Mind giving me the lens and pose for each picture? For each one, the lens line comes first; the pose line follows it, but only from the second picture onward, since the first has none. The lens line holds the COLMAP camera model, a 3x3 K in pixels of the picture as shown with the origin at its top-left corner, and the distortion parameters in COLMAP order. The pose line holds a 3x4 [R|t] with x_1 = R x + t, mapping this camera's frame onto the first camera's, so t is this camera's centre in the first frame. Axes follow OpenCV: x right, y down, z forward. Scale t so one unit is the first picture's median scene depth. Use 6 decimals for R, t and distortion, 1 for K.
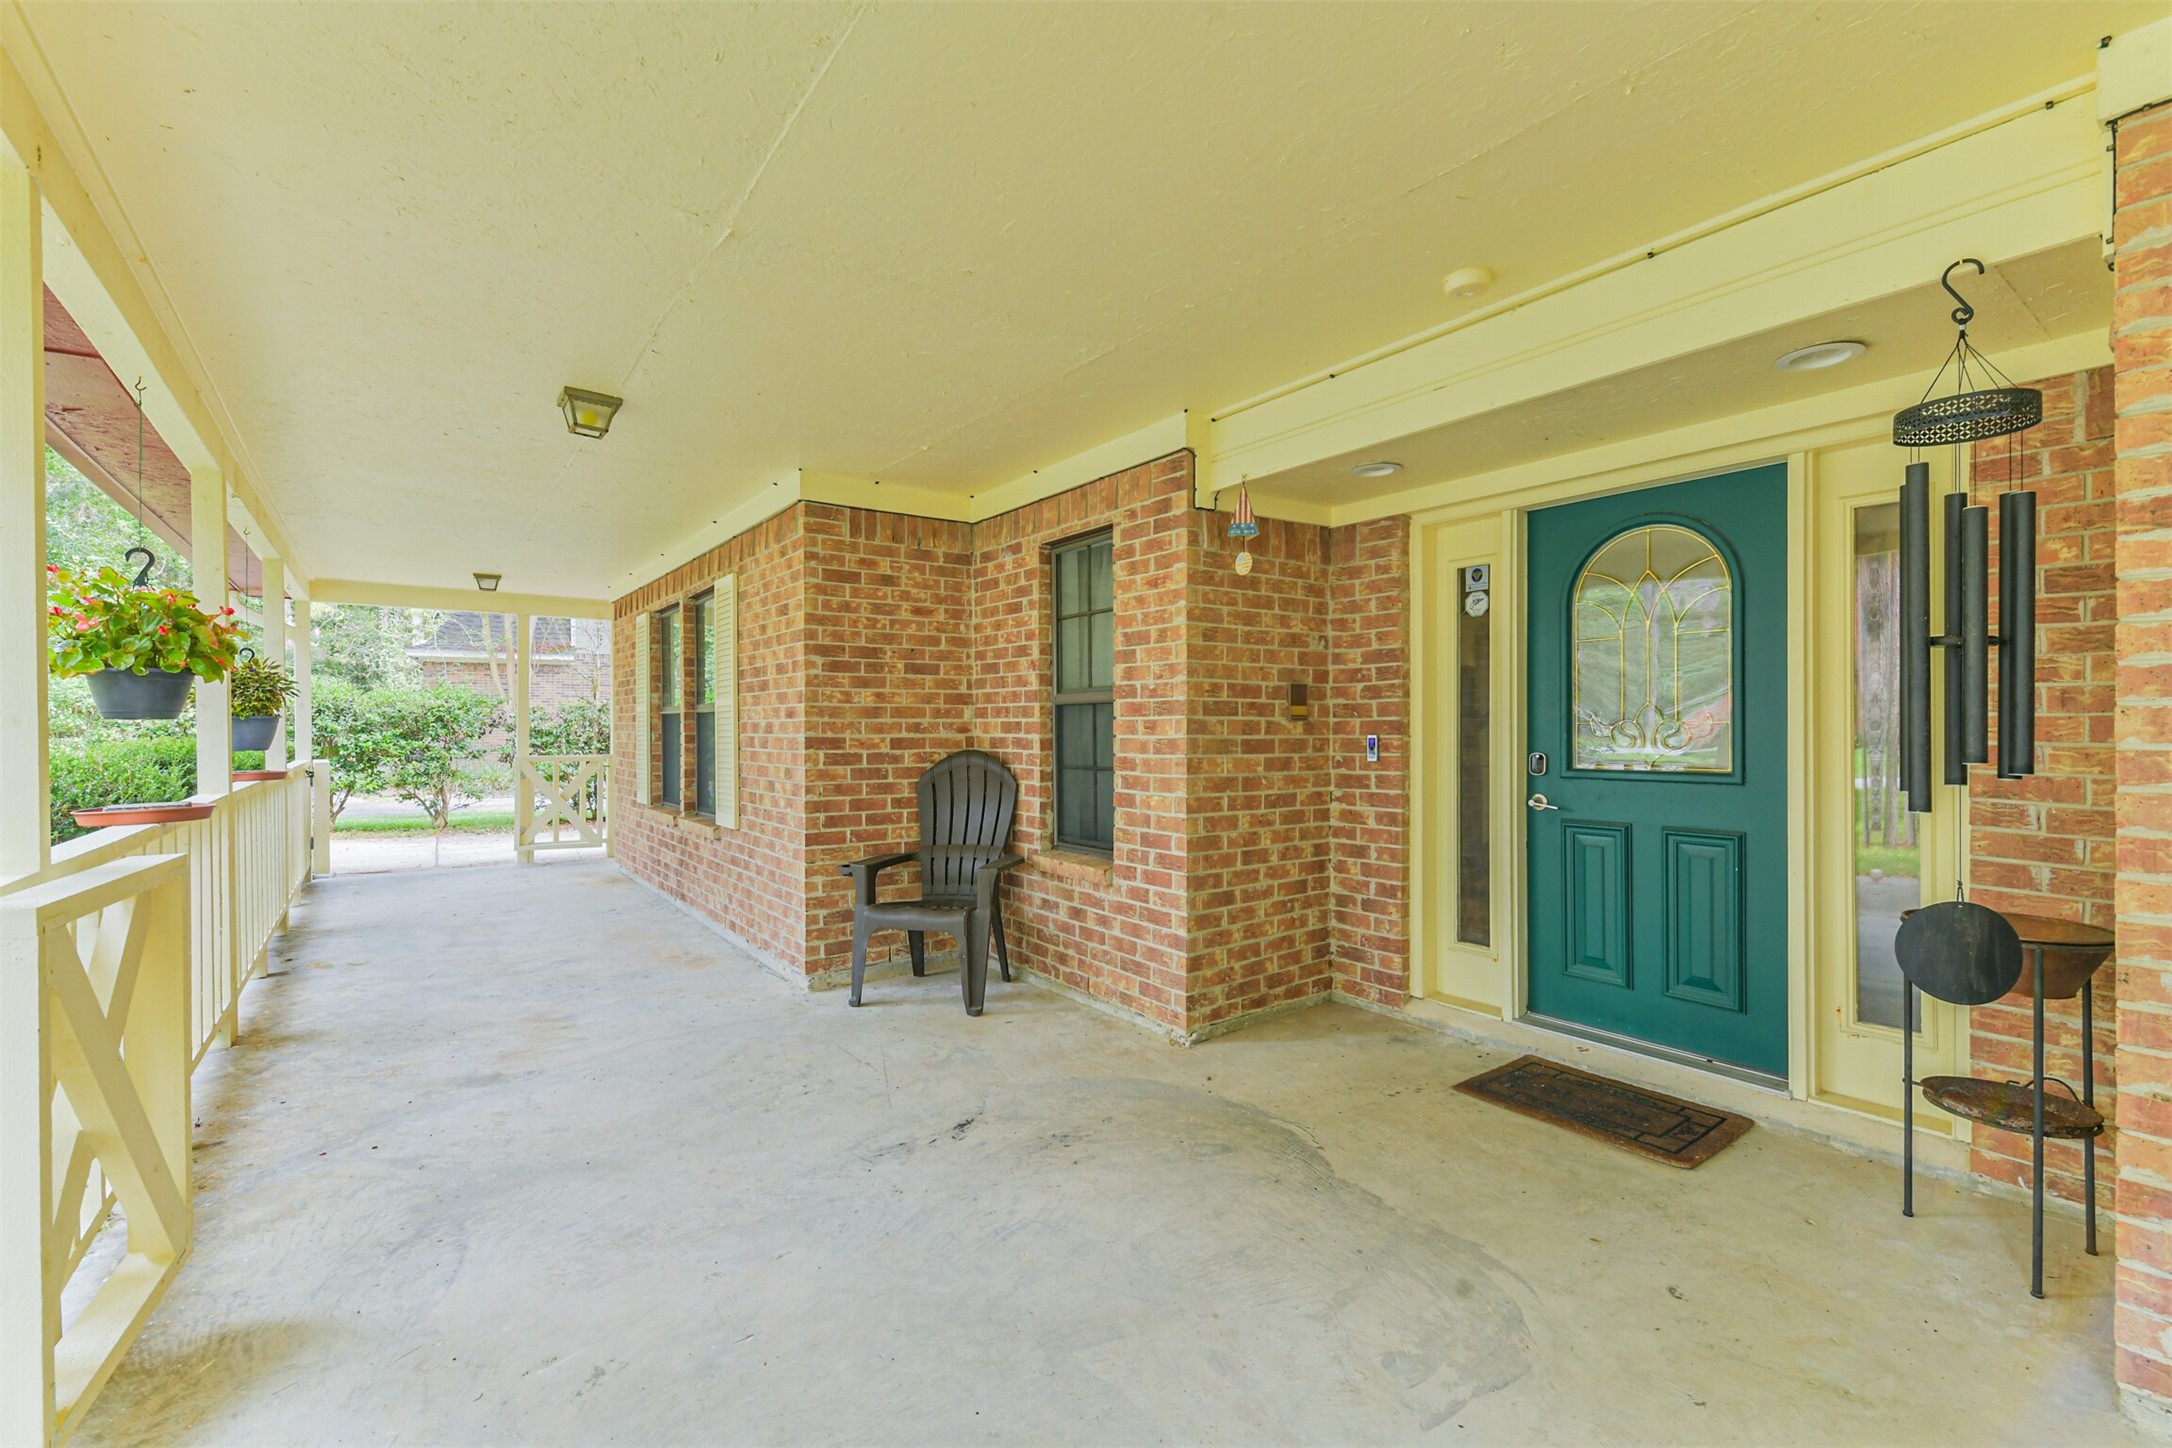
lens RADIAL K [[937.0, 0, 1072.9], [0, 937.0, 728.7], [0, 0, 1]] dist [0.009993, -0.005932]
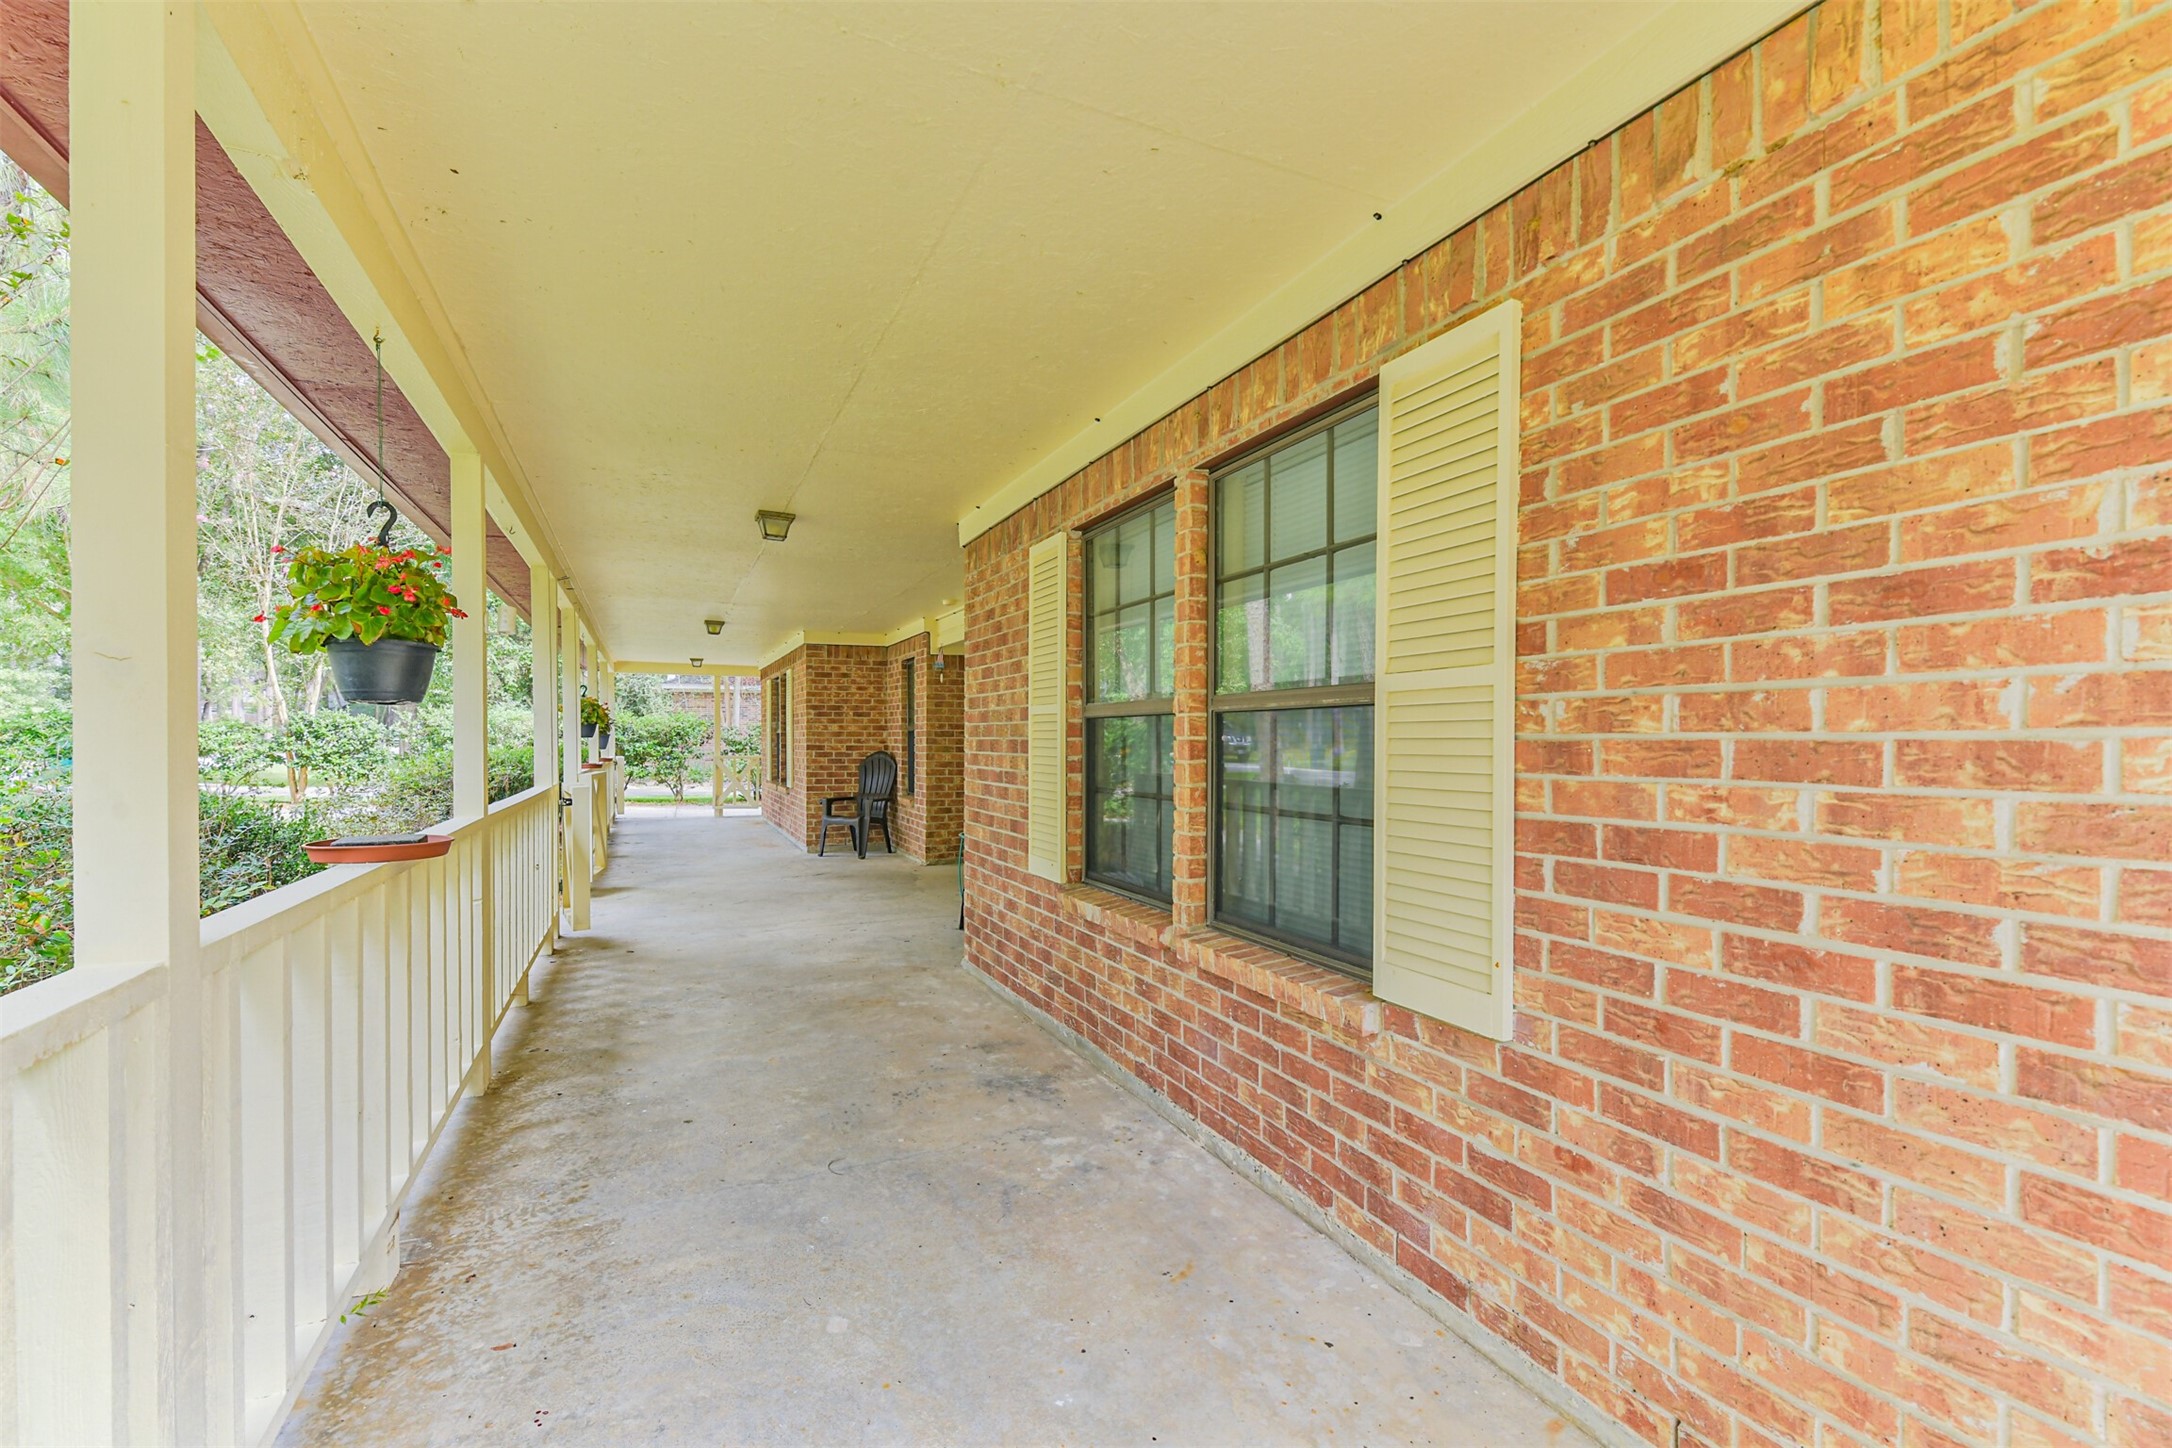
lens RADIAL K [[937.0, 0, 1088.9], [0, 937.0, 735.3], [0, 0, 1]] dist [0.009993, -0.005932]
pose [[0.980813, 0.002576, -0.194932, 0.824850], [-0.003670, 0.999979, -0.005251, -0.004782], [0.194915, 0.005866, 0.980803, -1.106267]]
